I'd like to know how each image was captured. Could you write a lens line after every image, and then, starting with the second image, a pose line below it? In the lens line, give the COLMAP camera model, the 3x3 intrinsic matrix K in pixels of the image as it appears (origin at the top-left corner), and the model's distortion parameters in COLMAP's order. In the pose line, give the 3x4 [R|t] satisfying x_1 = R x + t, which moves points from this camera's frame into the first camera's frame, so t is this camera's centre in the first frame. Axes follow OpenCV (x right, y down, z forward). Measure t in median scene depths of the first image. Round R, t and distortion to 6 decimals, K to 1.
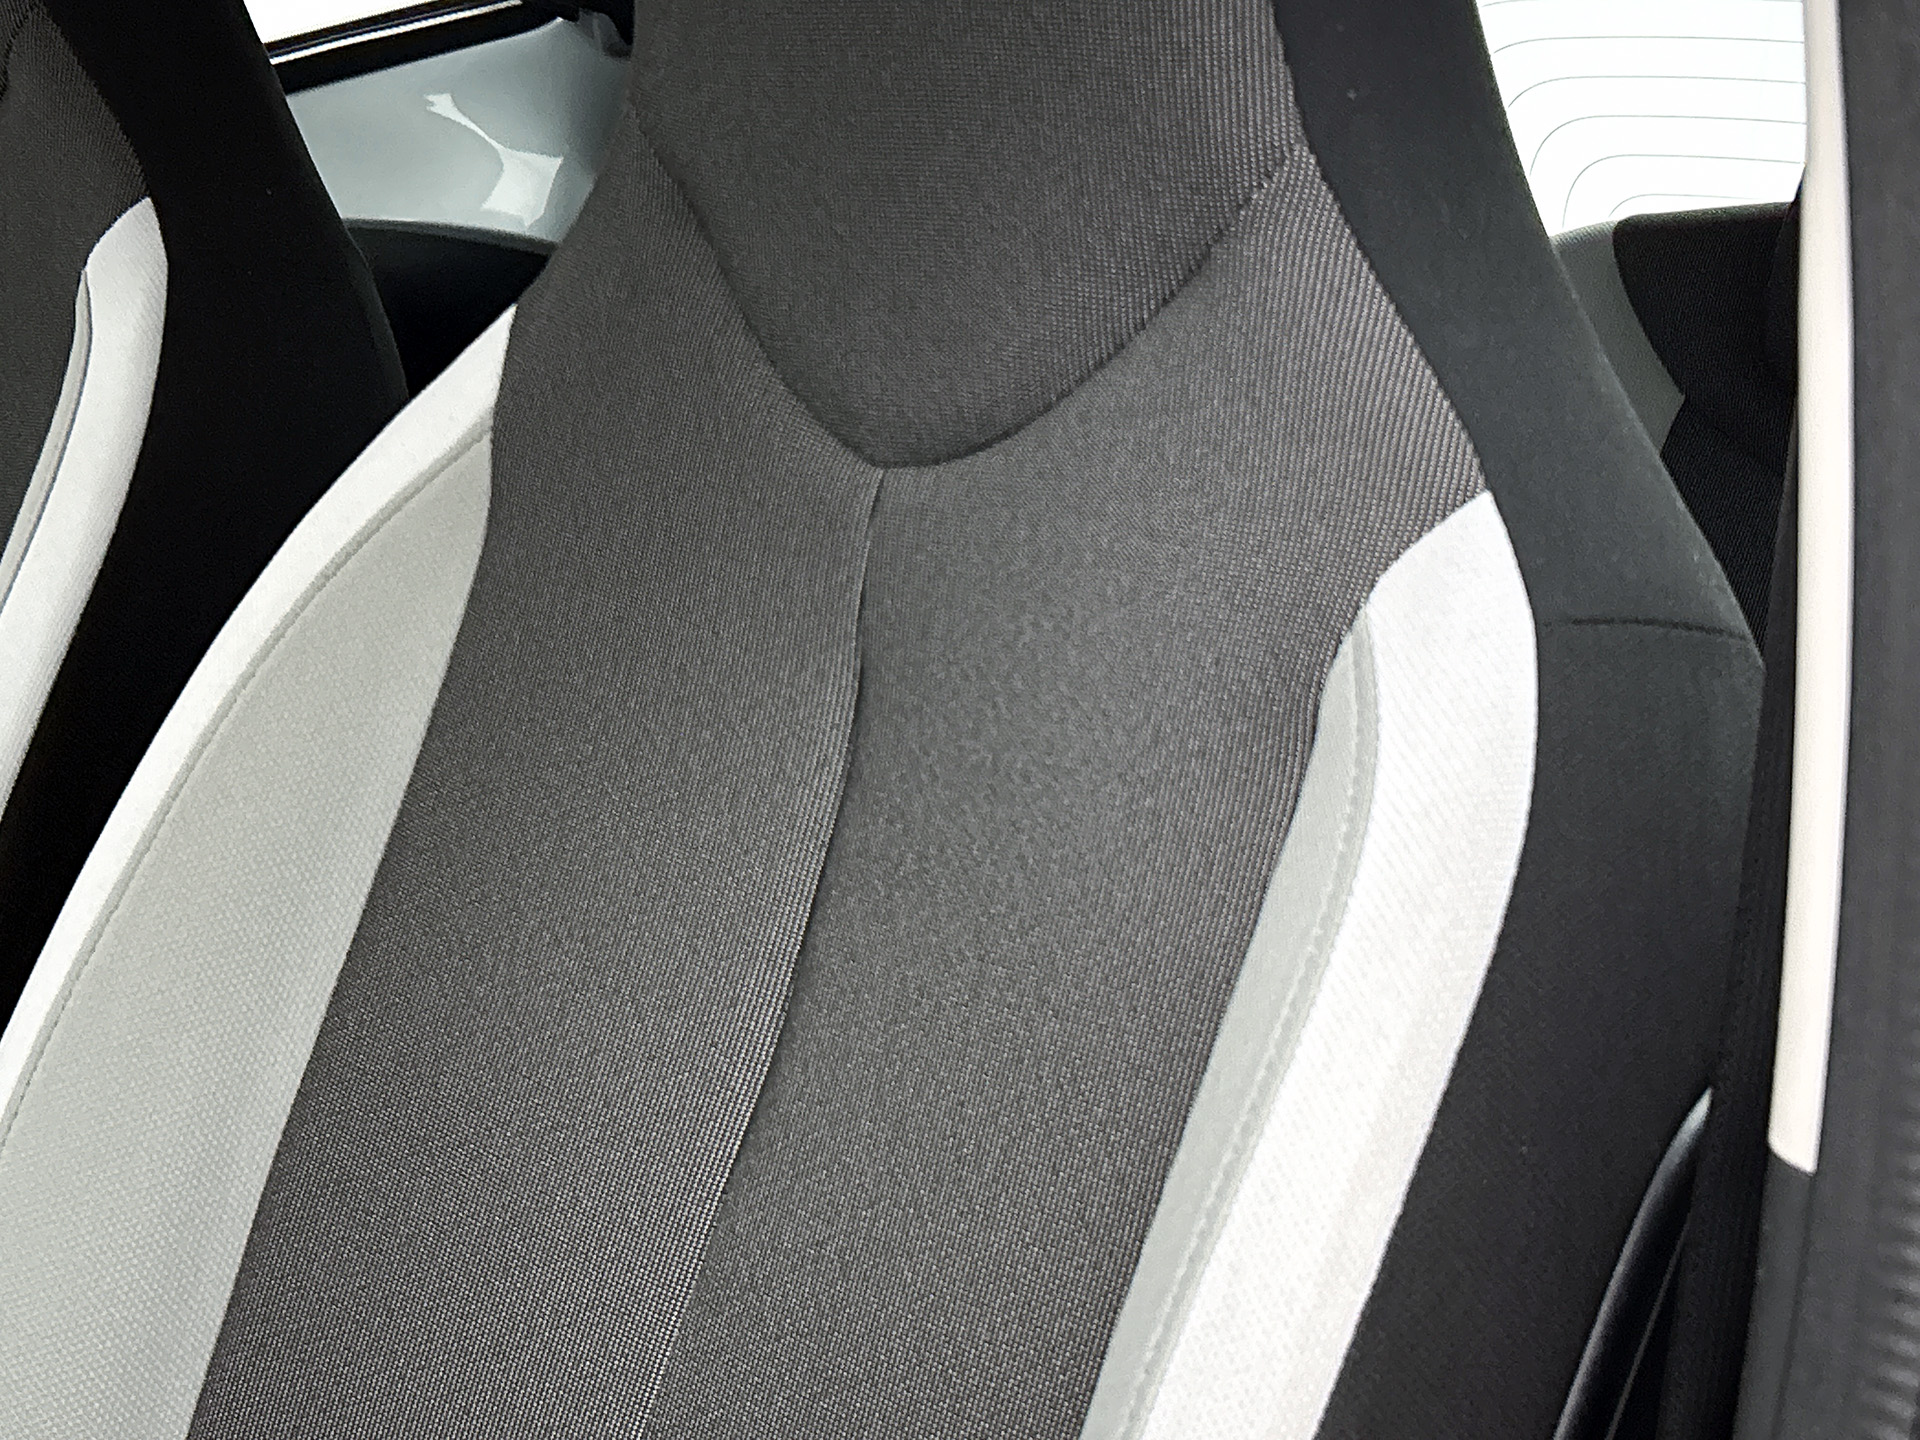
lens RADIAL K [[2788.6, 0, 960.0], [0, 2788.6, 720.0], [0, 0, 1]] dist [0.163804, -0.053688]
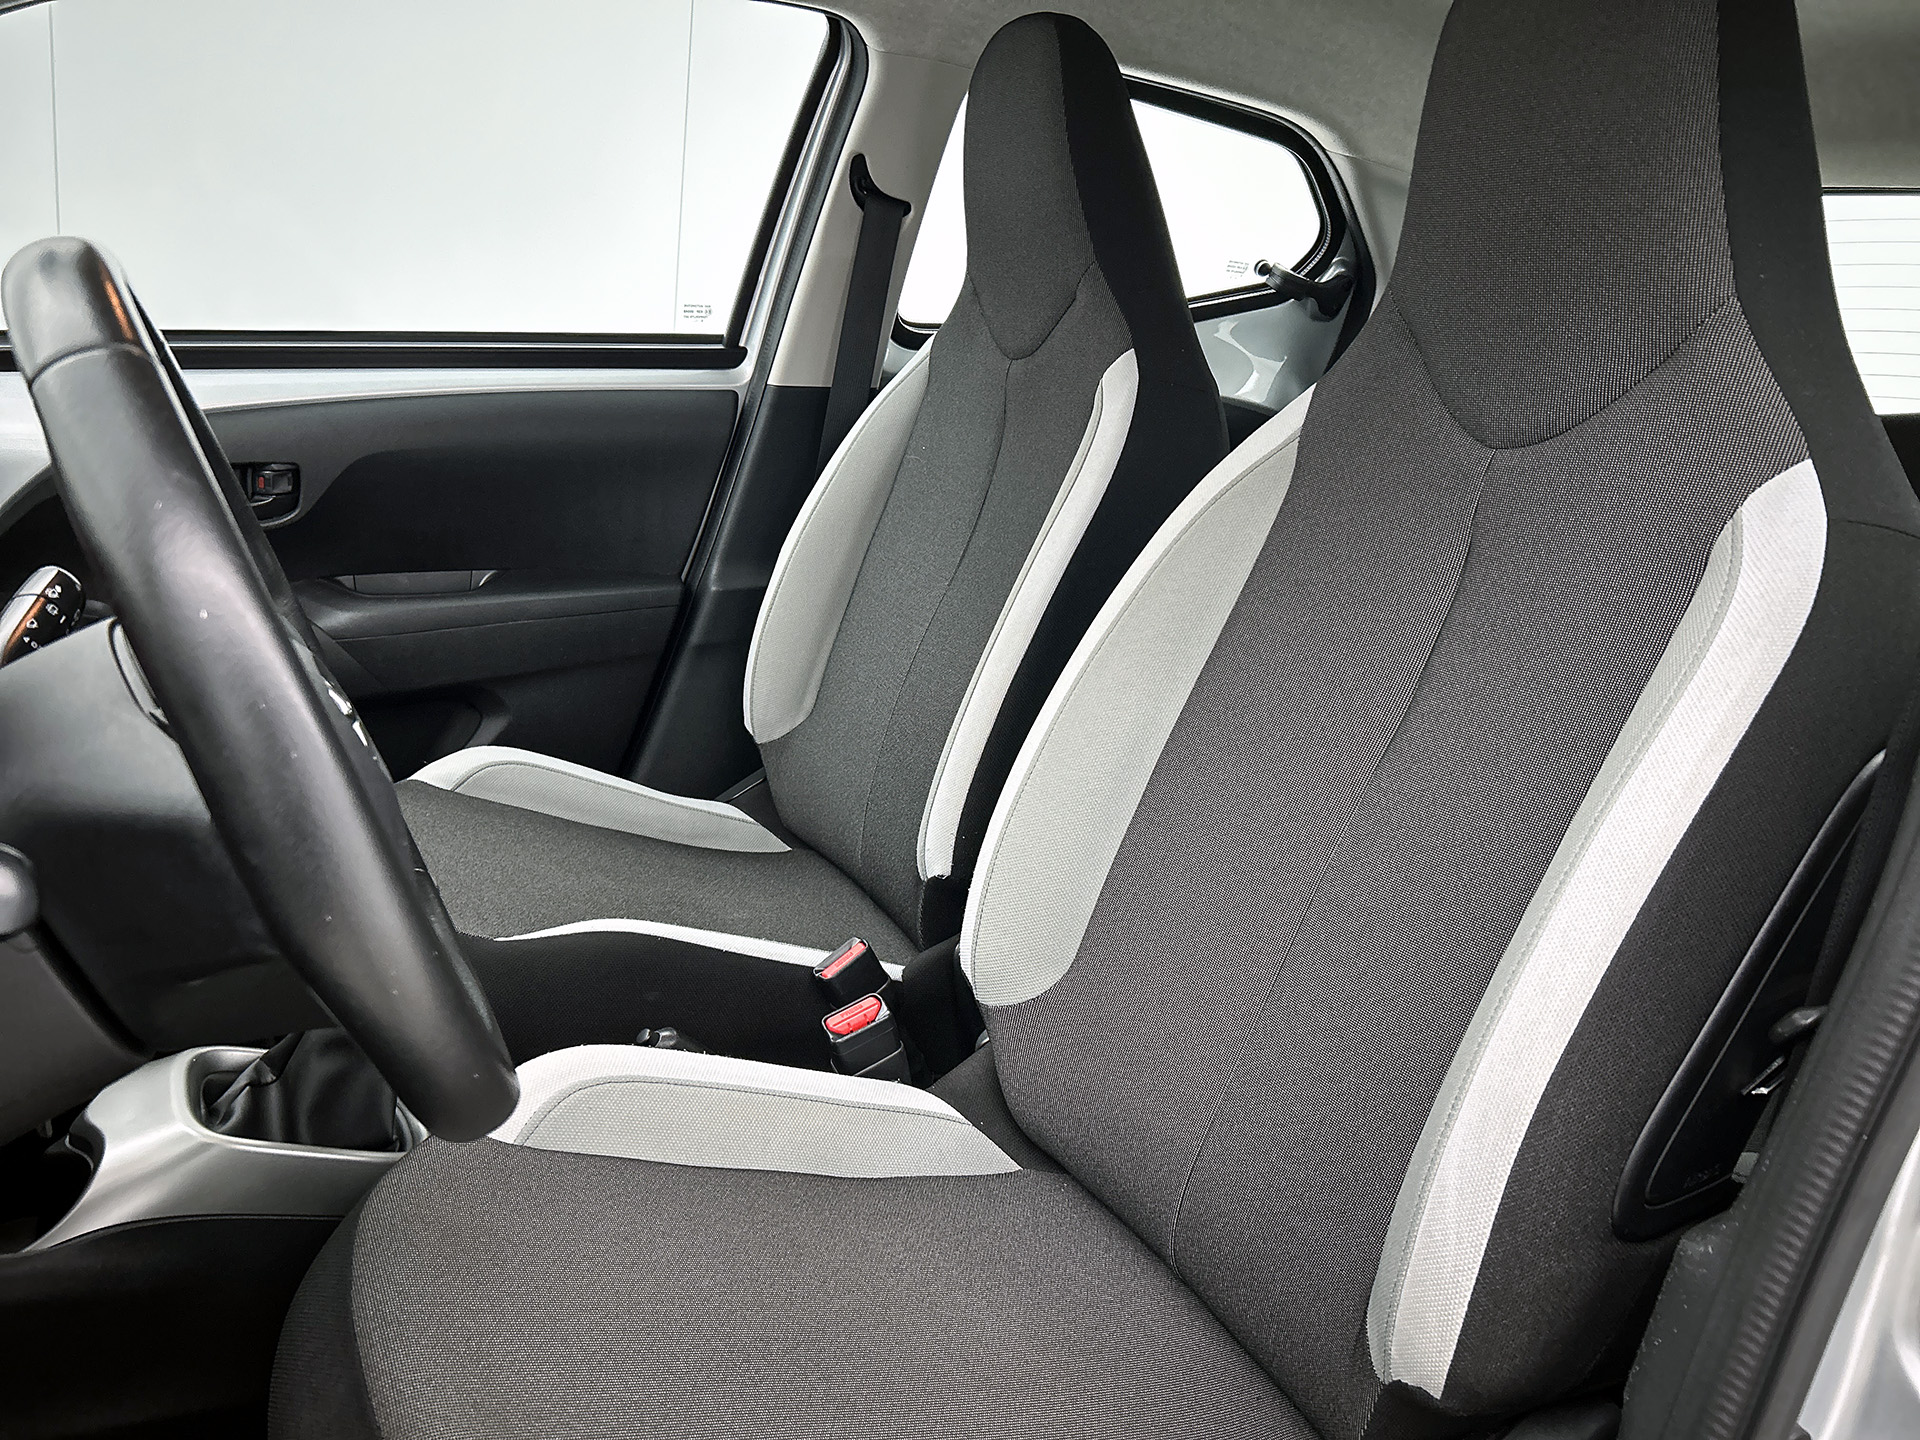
lens RADIAL K [[1438.5, 0, 960.0], [0, 1438.5, 720.0], [0, 0, 1]] dist [0.004050, -0.005606]
pose [[0.948474, 0.122347, -0.292282, -0.075176], [-0.117924, 0.992482, 0.032776, 0.143506], [0.294094, 0.003380, 0.955770, -0.221237]]
